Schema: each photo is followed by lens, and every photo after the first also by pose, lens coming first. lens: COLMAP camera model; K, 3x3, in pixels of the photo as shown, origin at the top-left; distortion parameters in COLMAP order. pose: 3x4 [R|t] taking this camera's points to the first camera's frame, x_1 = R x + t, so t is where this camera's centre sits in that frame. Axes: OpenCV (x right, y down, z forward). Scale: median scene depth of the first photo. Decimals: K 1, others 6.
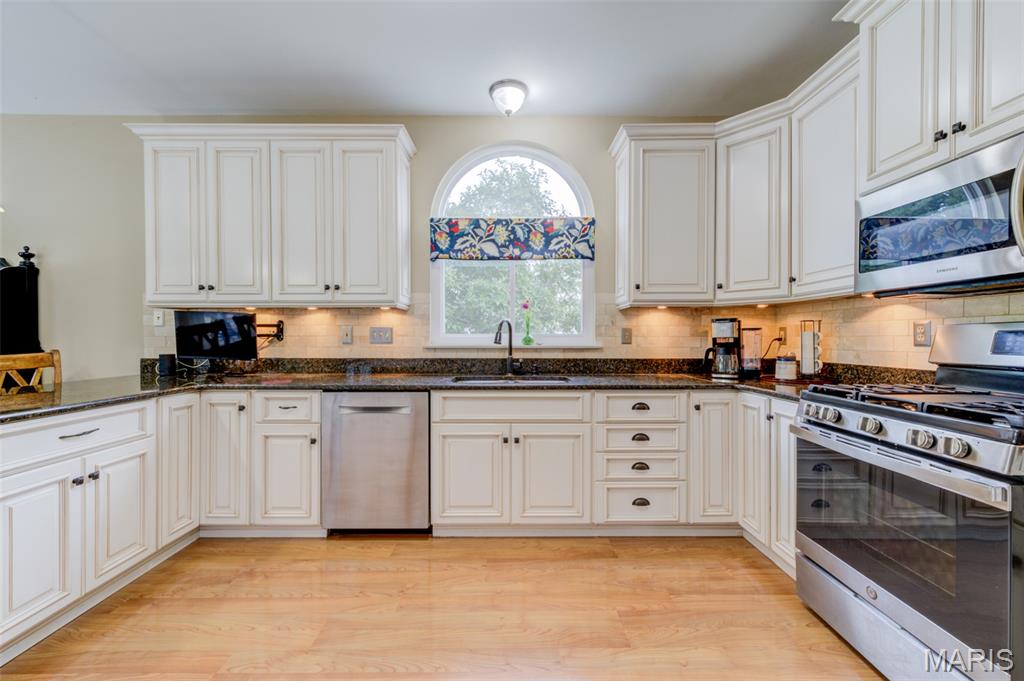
lens RADIAL K [[401.8, 0, 512.0], [0, 401.8, 340.5], [0, 0, 1]] dist [0.002434, 0.000096]
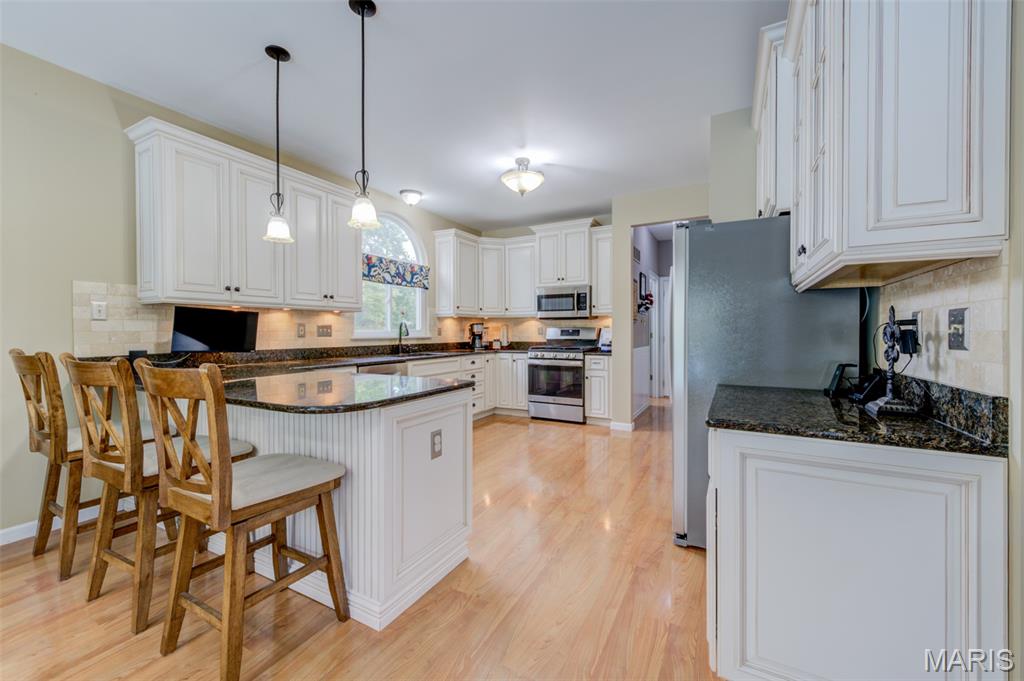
lens RADIAL K [[401.8, 0, 512.0], [0, 401.8, 340.5], [0, 0, 1]] dist [0.002434, 0.000096]
pose [[0.479322, -0.021030, 0.877387, -1.240328], [0.006432, 0.999770, 0.020449, -0.003051], [-0.877616, -0.004158, 0.479347, -0.216591]]
